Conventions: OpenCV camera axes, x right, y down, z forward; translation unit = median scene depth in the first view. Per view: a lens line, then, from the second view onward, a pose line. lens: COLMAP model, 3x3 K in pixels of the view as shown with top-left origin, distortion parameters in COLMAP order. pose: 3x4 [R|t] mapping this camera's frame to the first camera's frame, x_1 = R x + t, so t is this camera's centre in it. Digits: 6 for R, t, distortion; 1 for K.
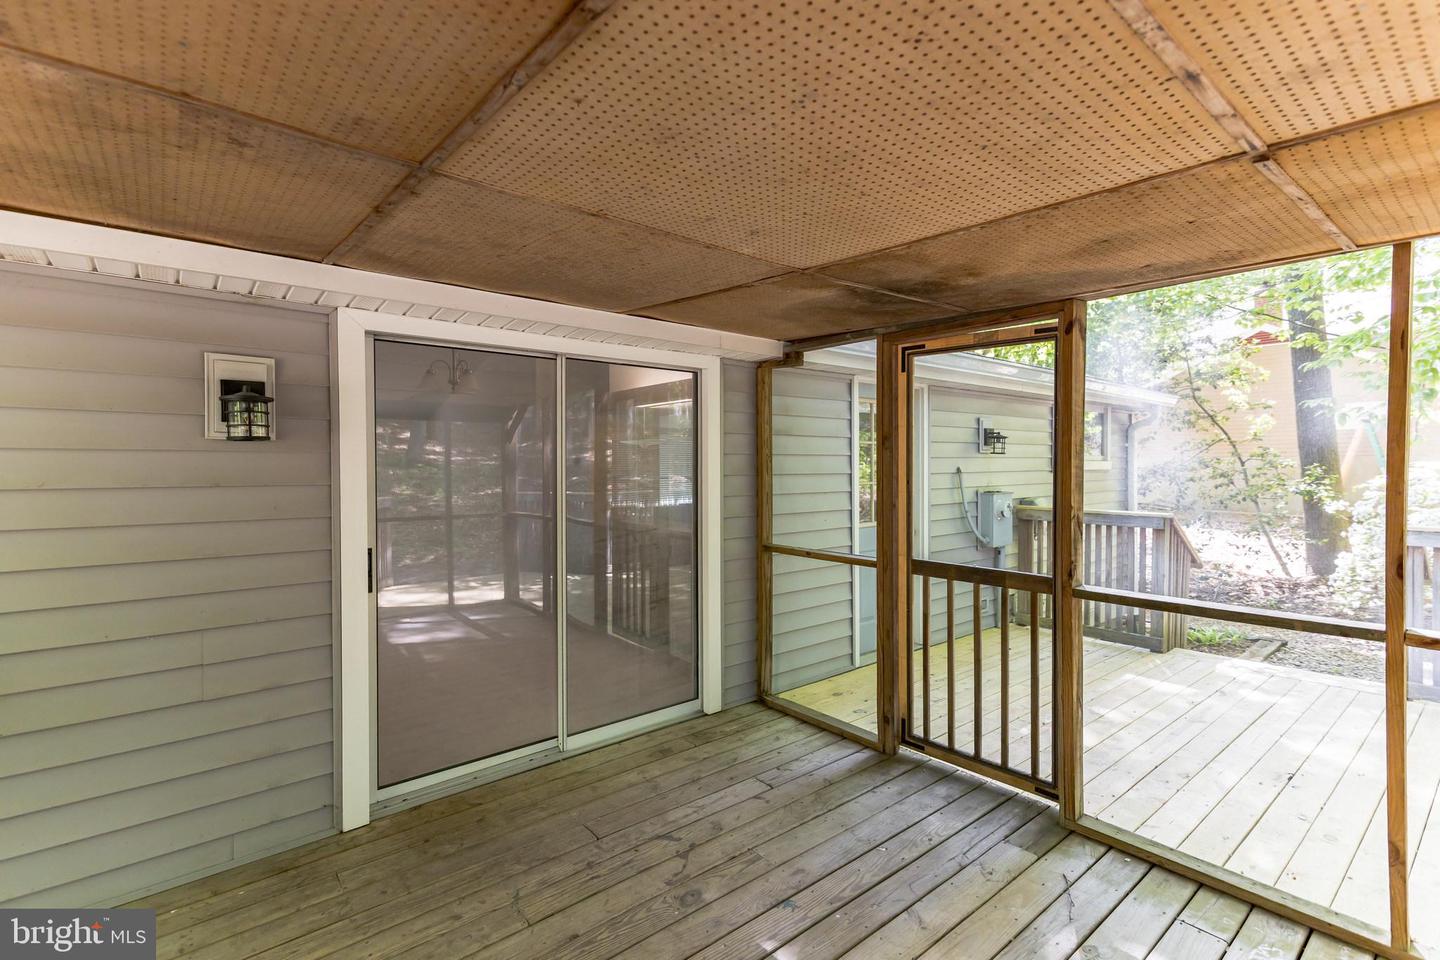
lens RADIAL K [[683.0, 0, 720.0], [0, 683.0, 480.0], [0, 0, 1]] dist [-0.002498, -0.000637]
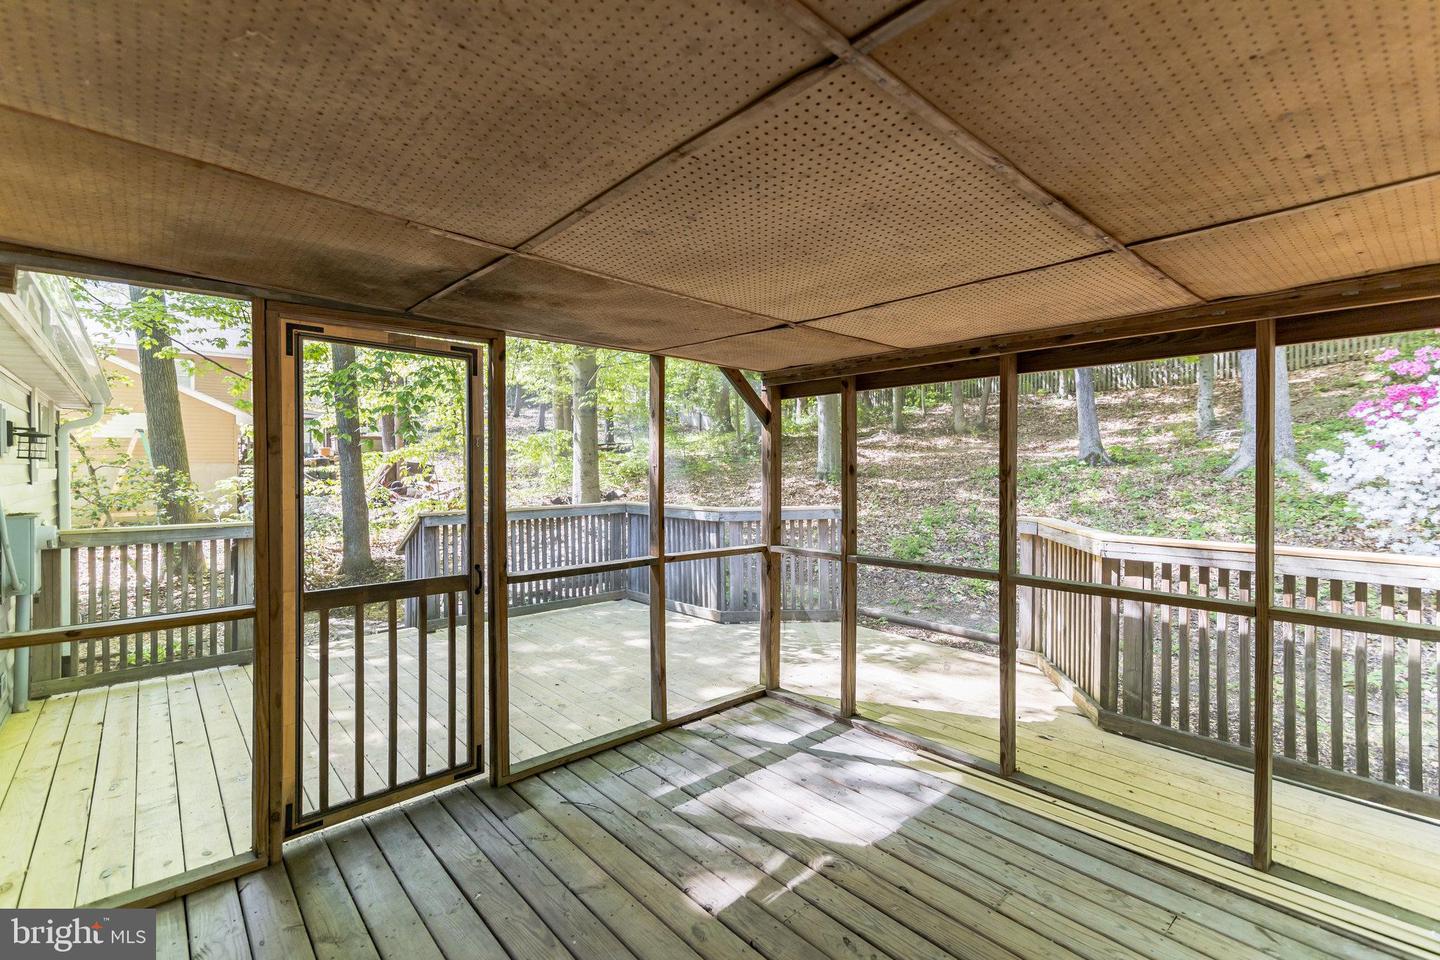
lens RADIAL K [[666.1, 0, 719.6], [0, 666.1, 467.0], [0, 0, 1]] dist [0.000831, 0.000075]
pose [[-0.074653, -0.001412, 0.997209, -0.603193], [0.029704, 0.999552, 0.003639, -0.021486], [-0.996767, 0.029892, -0.074577, 0.655666]]
